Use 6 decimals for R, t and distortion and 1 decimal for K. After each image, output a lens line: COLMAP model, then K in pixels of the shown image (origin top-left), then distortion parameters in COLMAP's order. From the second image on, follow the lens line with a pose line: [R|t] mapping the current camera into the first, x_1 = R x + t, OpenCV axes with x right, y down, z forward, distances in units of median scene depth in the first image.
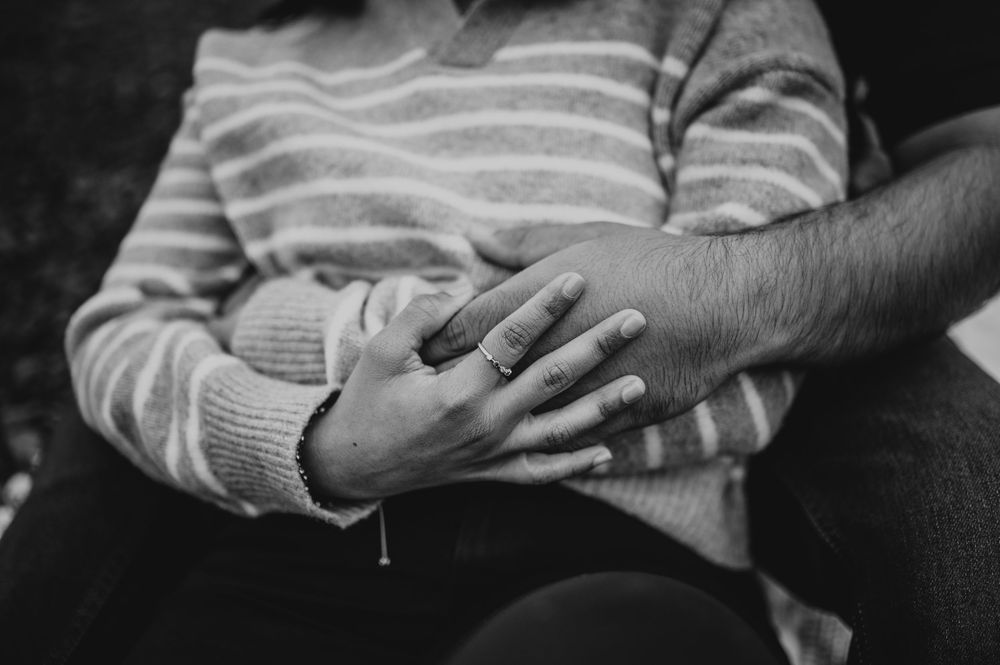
lens RADIAL K [[982.1, 0, 498.8], [0, 982.1, 312.7], [0, 0, 1]] dist [-0.042221, -0.006154]
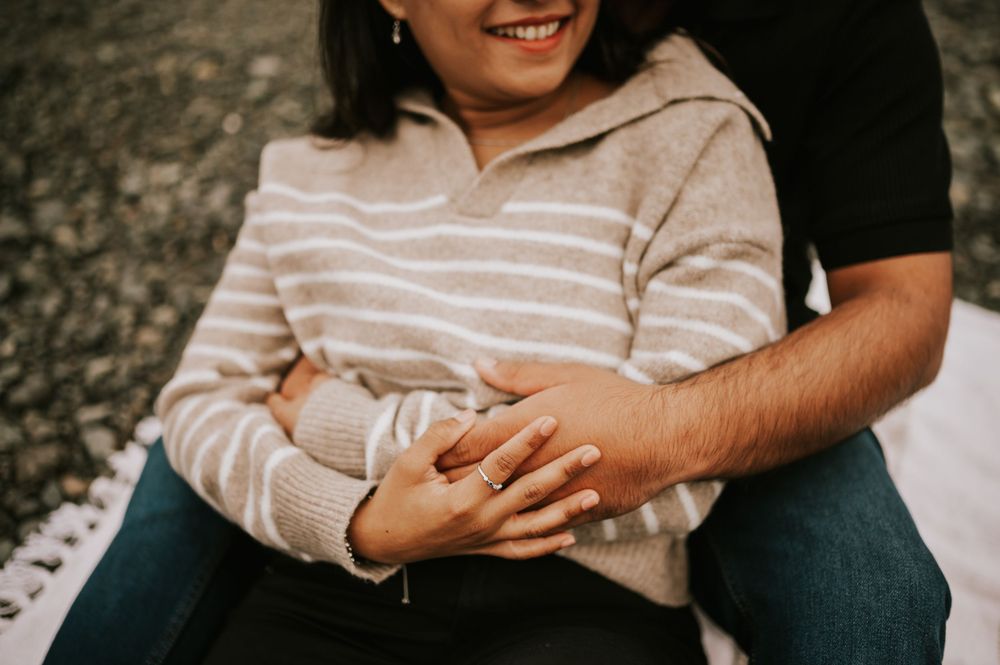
lens RADIAL K [[1002.6, 0, 500.0], [0, 1002.6, 332.5], [0, 0, 1]] dist [-0.030061, -0.000781]
pose [[0.999171, 0.034347, -0.021863, 0.029680], [-0.032033, 0.994612, 0.098592, -0.256239], [0.025131, -0.097810, 0.994888, -0.330154]]
